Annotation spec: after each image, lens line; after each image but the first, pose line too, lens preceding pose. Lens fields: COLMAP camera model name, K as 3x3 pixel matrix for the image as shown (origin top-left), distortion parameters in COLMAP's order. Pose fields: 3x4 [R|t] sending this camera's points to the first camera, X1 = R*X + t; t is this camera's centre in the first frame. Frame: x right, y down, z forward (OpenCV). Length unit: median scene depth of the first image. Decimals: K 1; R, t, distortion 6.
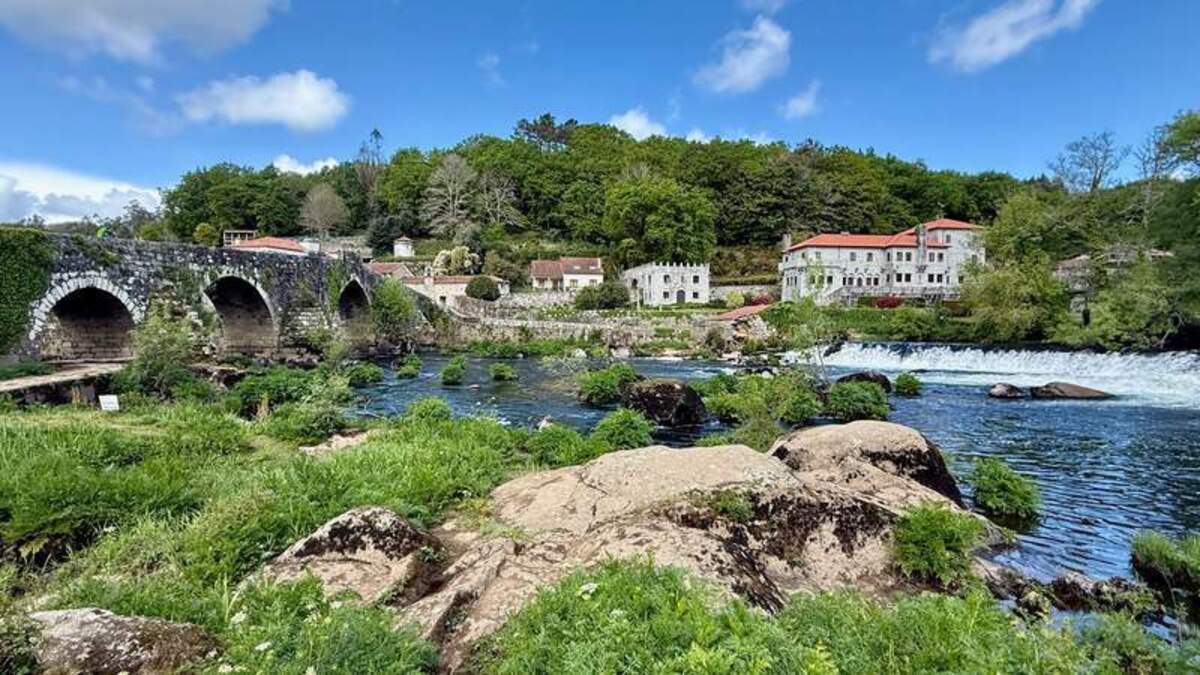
lens RADIAL K [[599.3, 0, 599.4], [0, 599.3, 334.6], [0, 0, 1]] dist [-0.002635, -0.000039]
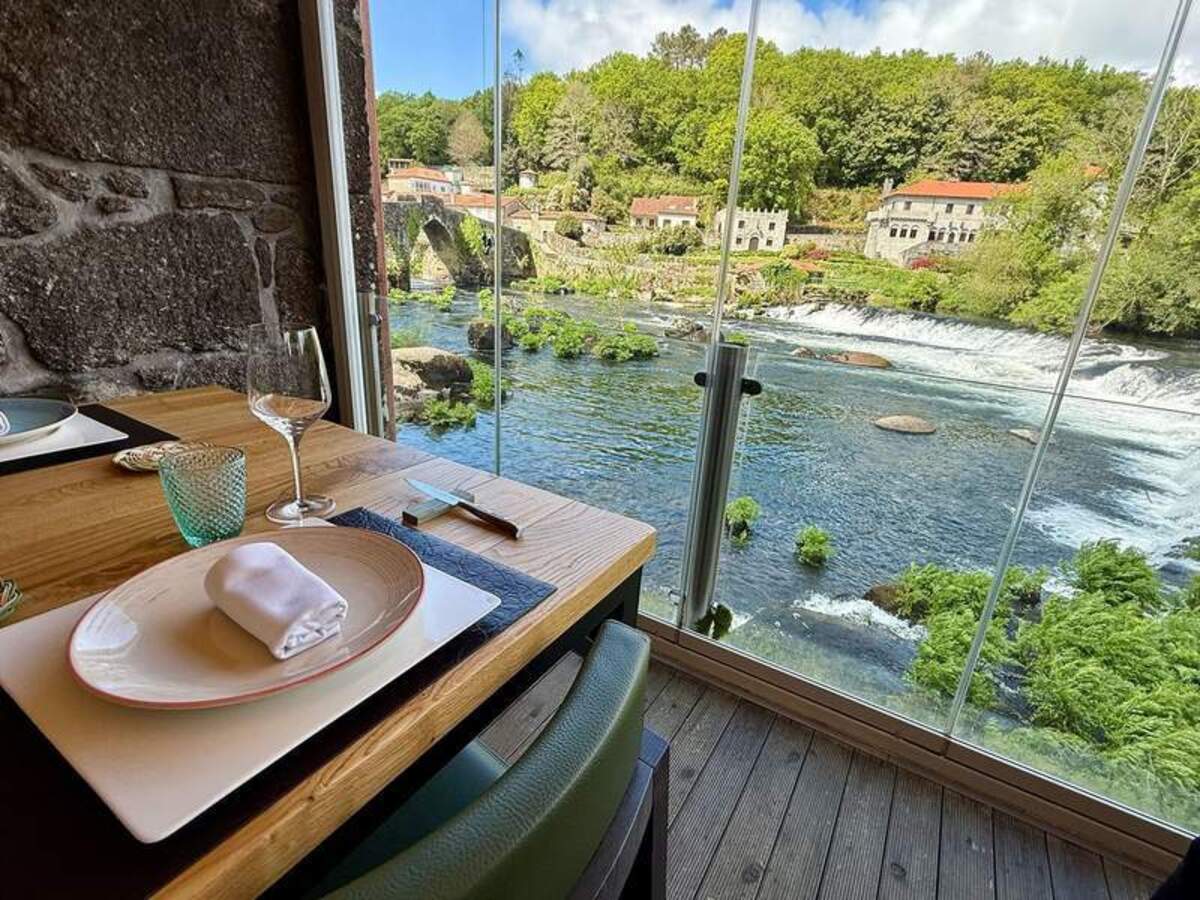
lens RADIAL K [[571.7, 0, 601.9], [0, 571.7, 451.4], [0, 0, 1]] dist [-0.000097, -0.000143]
pose [[0.956425, 0.147754, -0.251834, 0.141589], [-0.062467, 0.946085, 0.317838, -0.016160], [0.285218, -0.288257, 0.914089, -0.064763]]
